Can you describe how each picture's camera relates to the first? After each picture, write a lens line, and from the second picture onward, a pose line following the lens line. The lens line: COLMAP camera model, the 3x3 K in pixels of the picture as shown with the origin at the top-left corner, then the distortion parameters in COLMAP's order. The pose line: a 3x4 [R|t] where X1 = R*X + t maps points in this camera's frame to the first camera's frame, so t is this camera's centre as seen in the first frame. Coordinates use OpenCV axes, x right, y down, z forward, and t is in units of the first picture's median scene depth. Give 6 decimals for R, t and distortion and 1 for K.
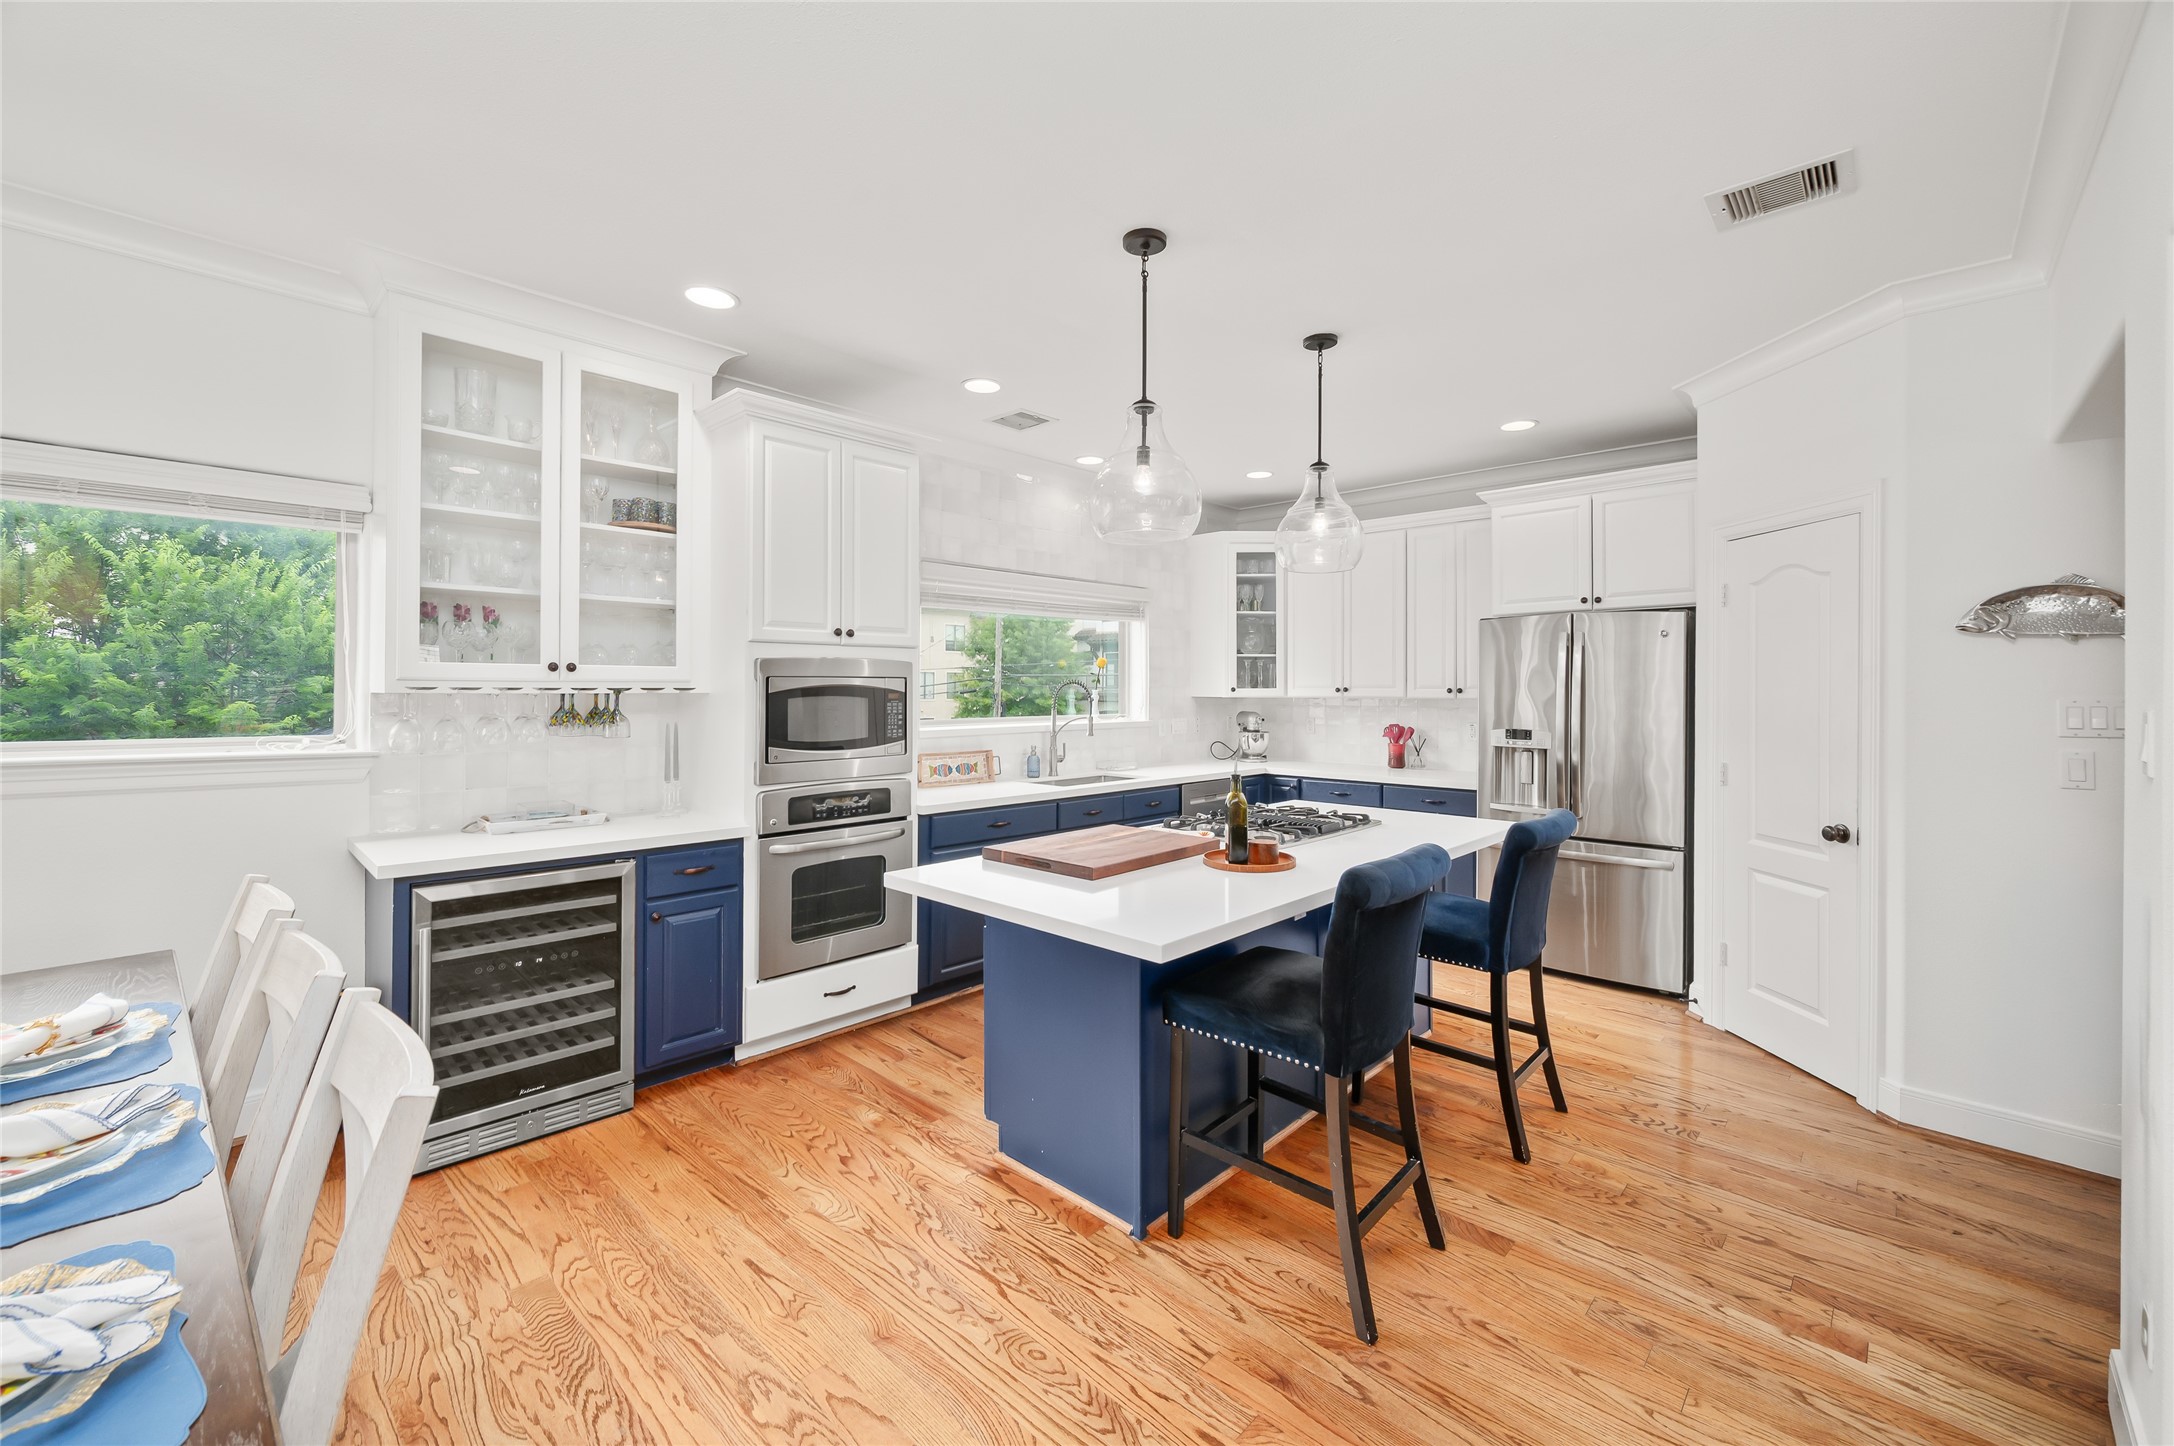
lens RADIAL K [[866.6, 0, 1091.9], [0, 866.6, 687.7], [0, 0, 1]] dist [-0.006975, 0.001589]
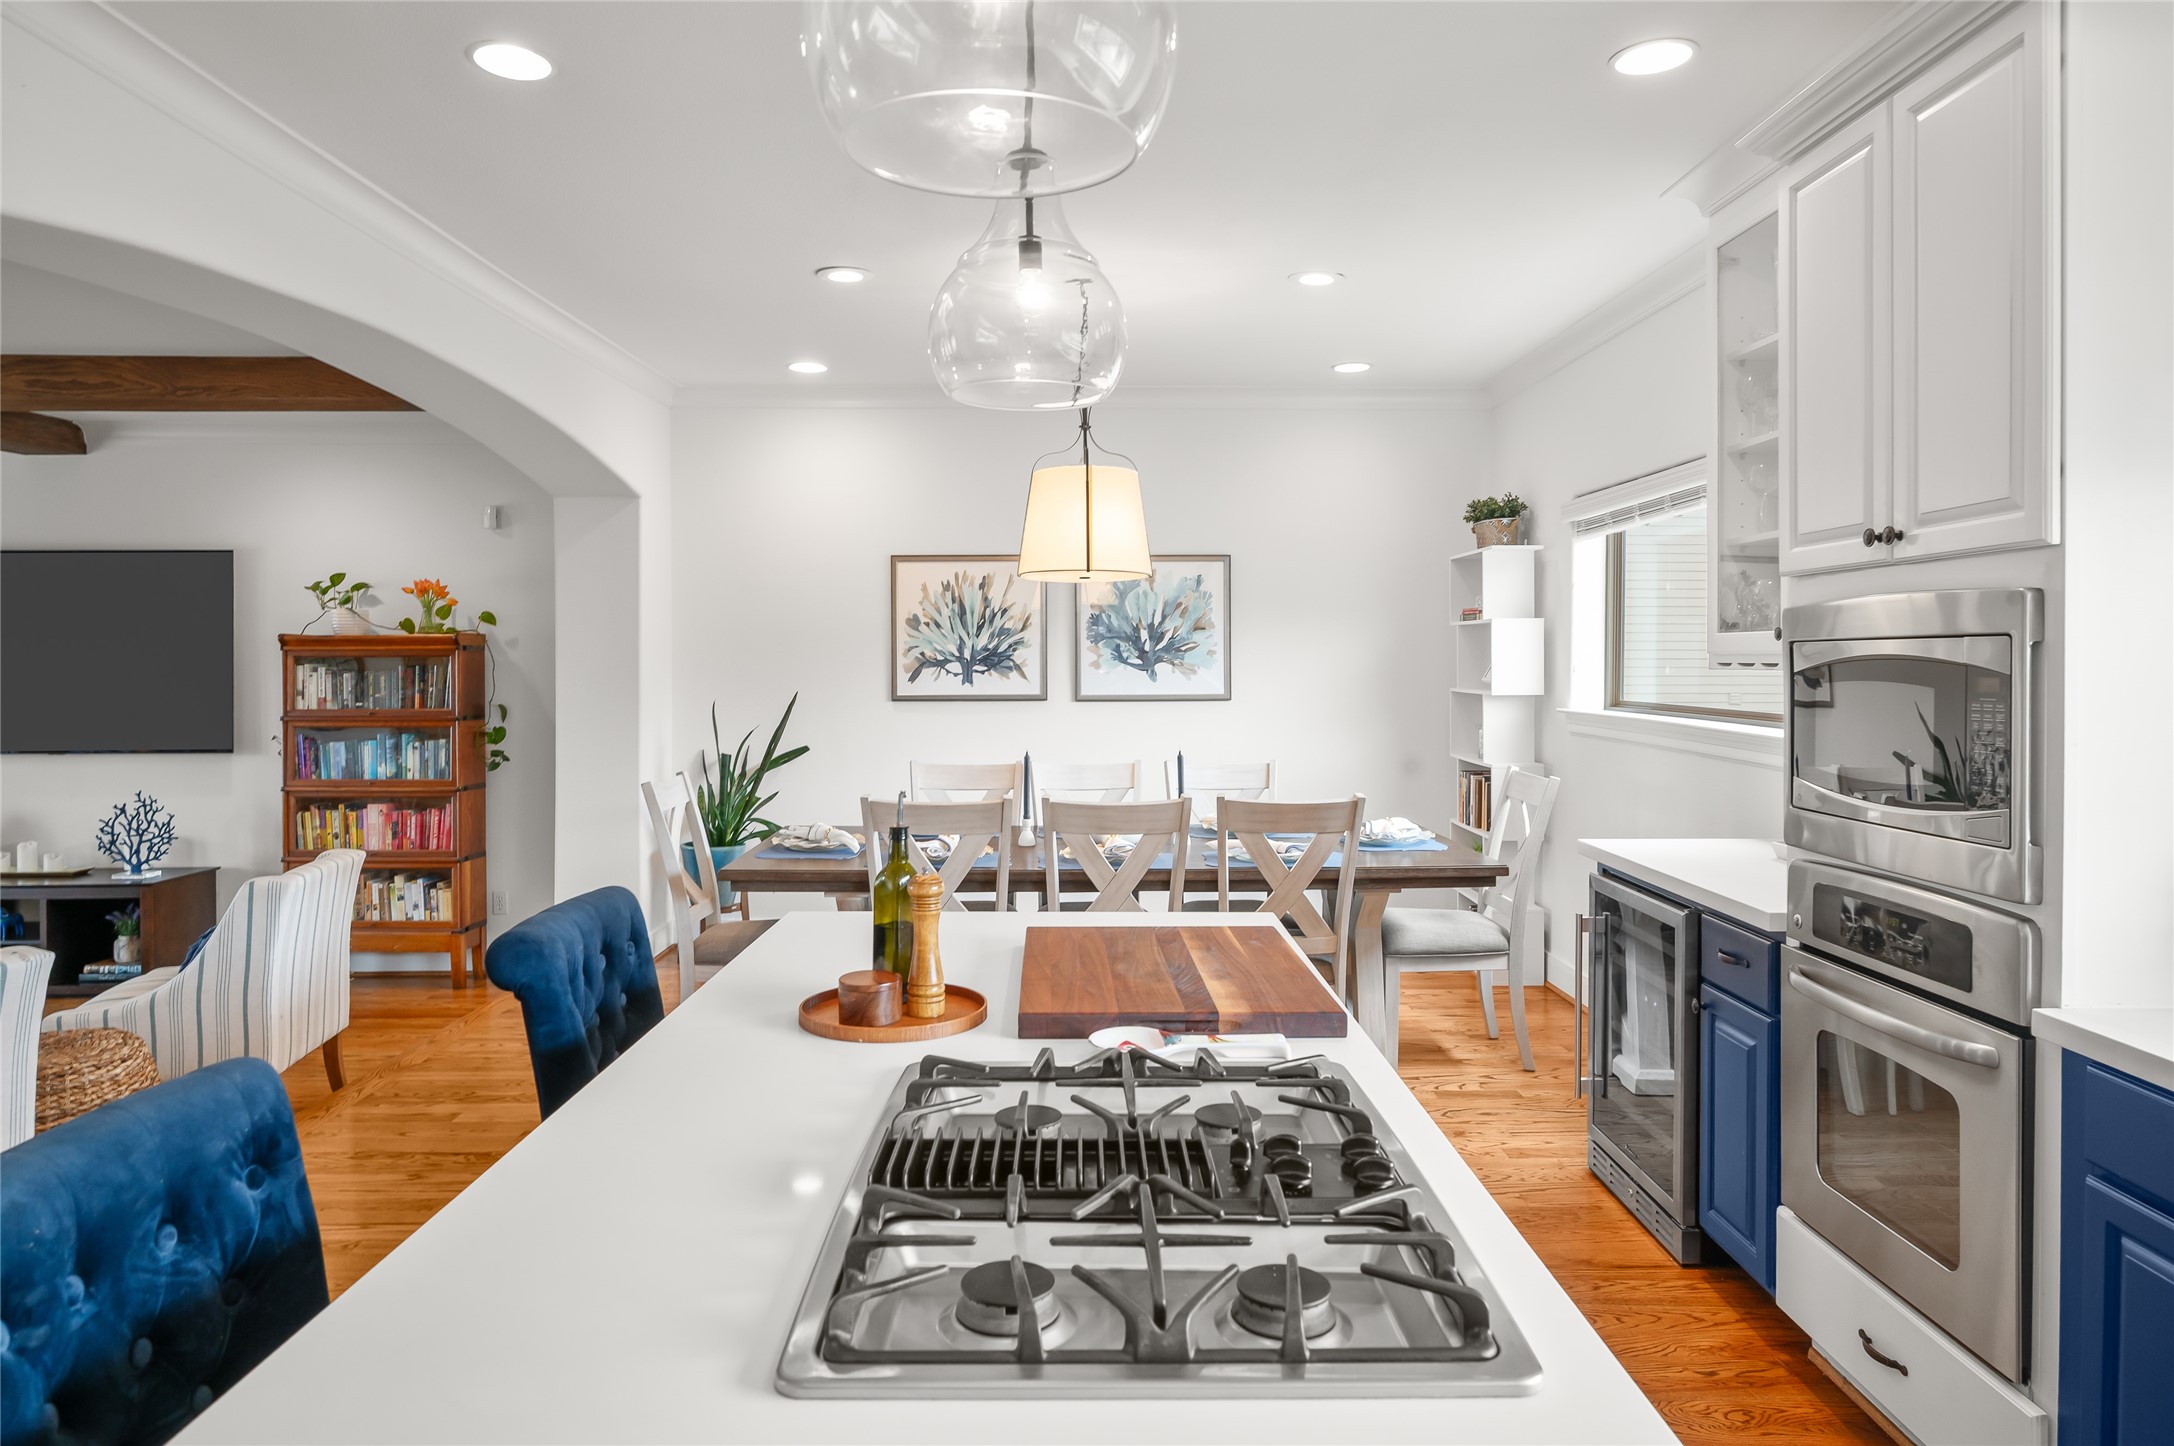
lens RADIAL K [[1332.5, 0, 1100.4], [0, 1332.5, 669.3], [0, 0, 1]] dist [-0.000047, -0.004685]
pose [[-0.715193, -0.000755, -0.698927, 0.460364], [-0.004171, 0.999986, 0.003188, 0.002895], [0.698915, 0.005196, -0.715186, 1.194035]]
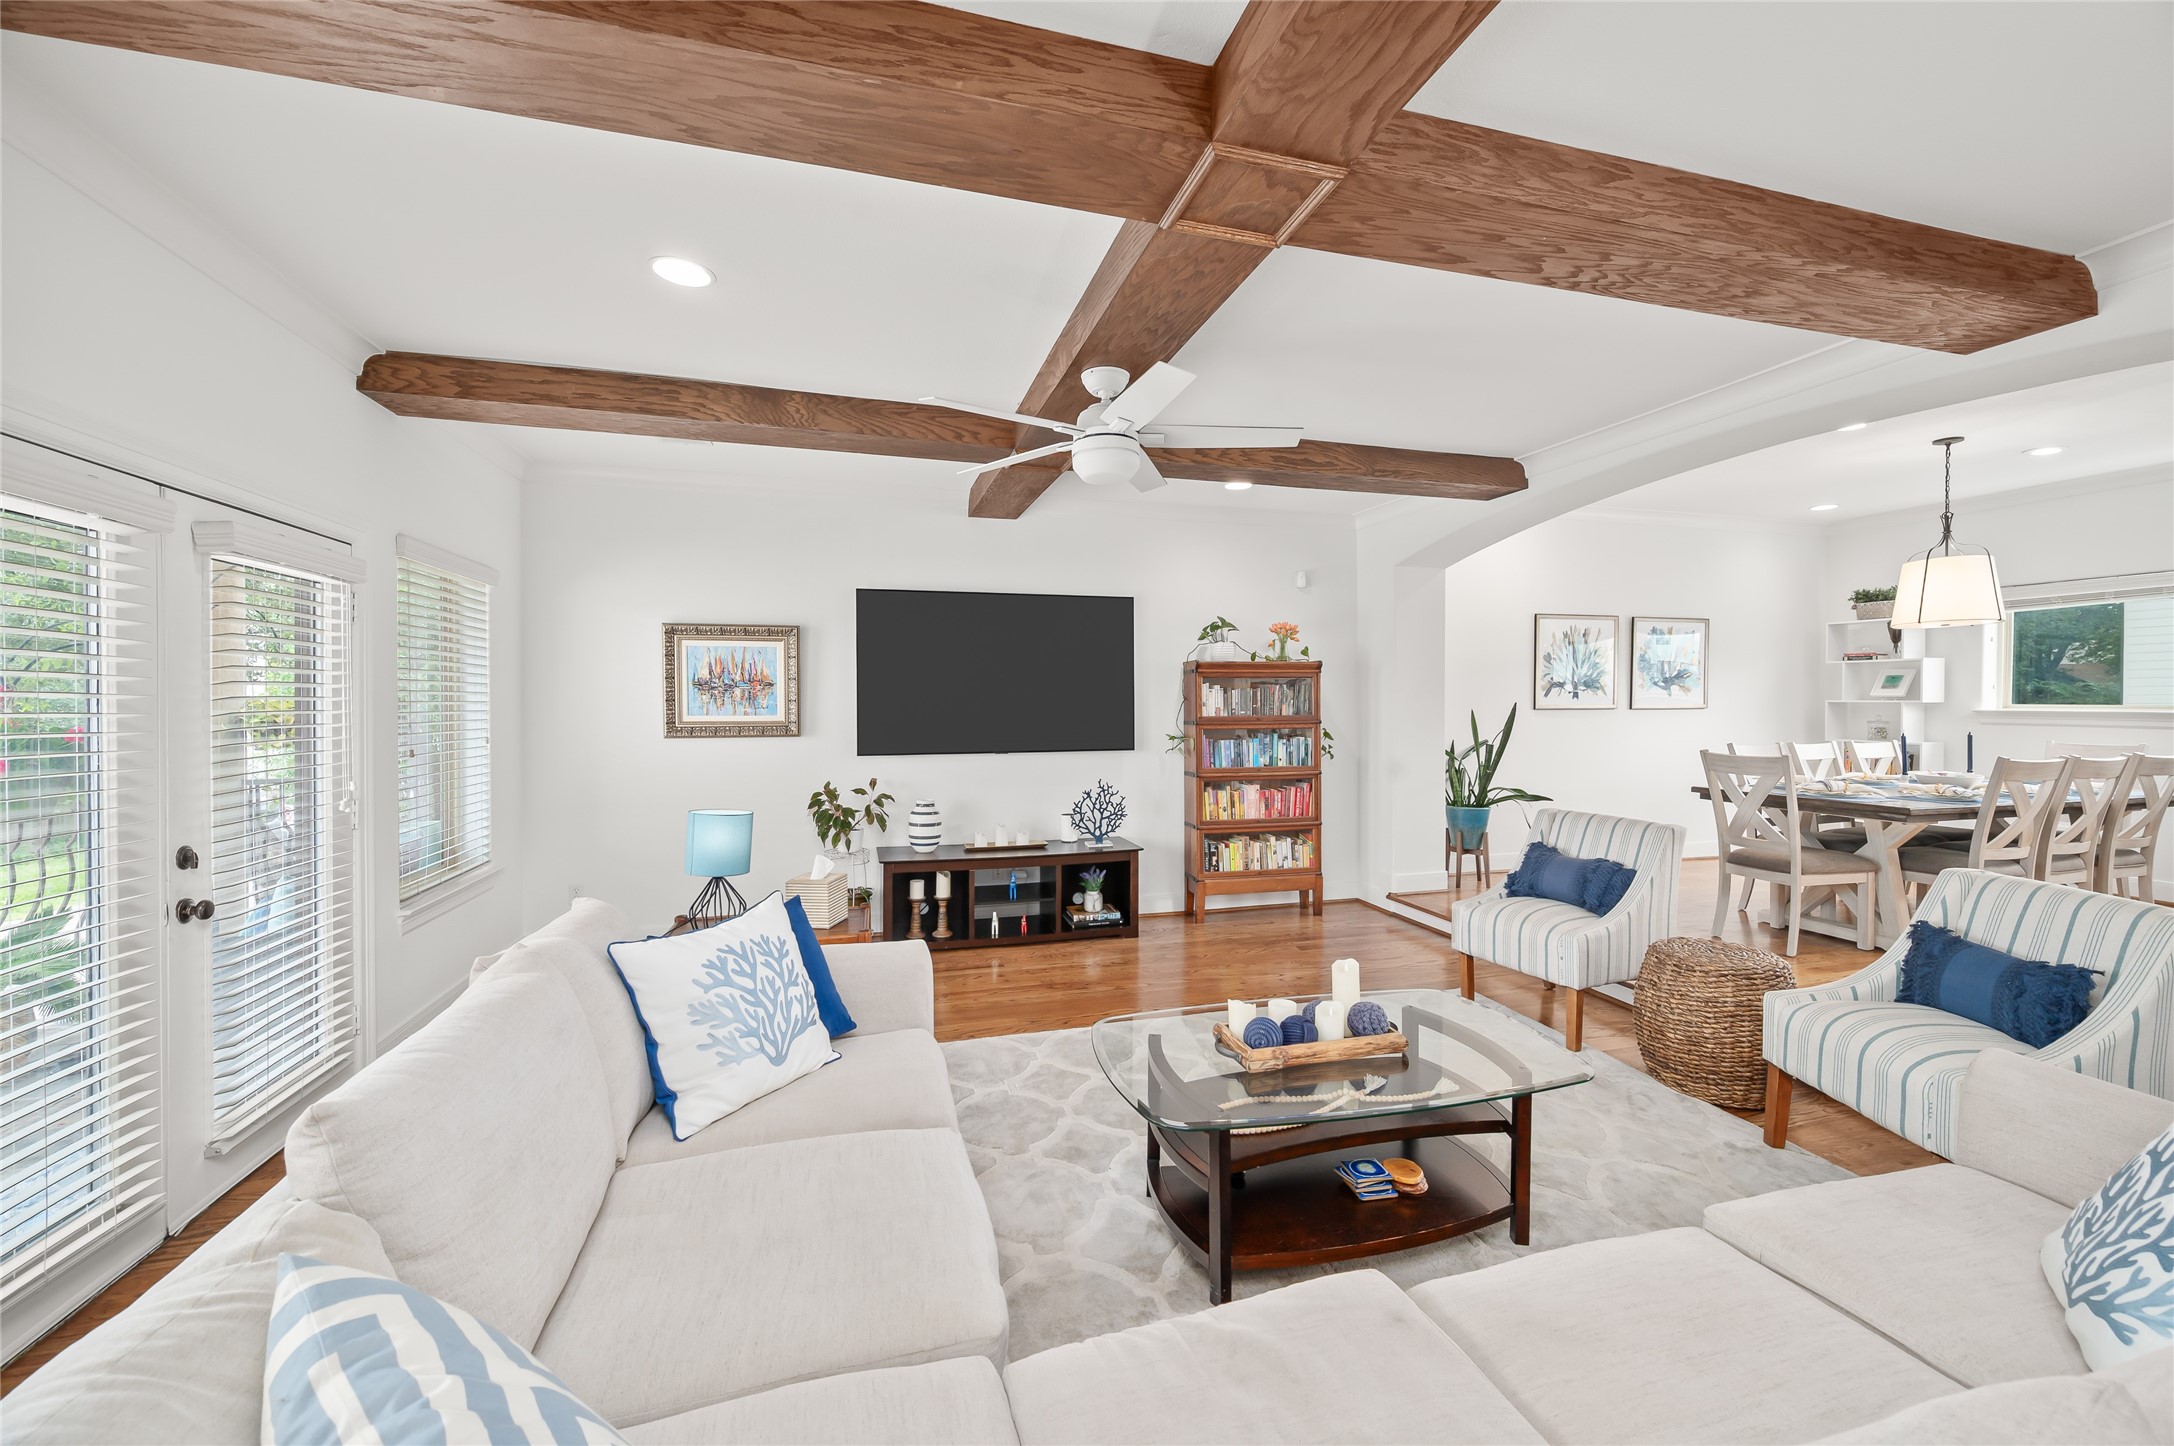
lens RADIAL K [[866.6, 0, 1094.0], [0, 866.6, 718.3], [0, 0, 1]] dist [-0.006975, 0.001589]
pose [[-0.520219, 0.012501, -0.853941, 1.430198], [-0.002011, 0.999872, 0.015863, 0.045893], [0.854030, 0.009970, -0.520127, -0.198085]]
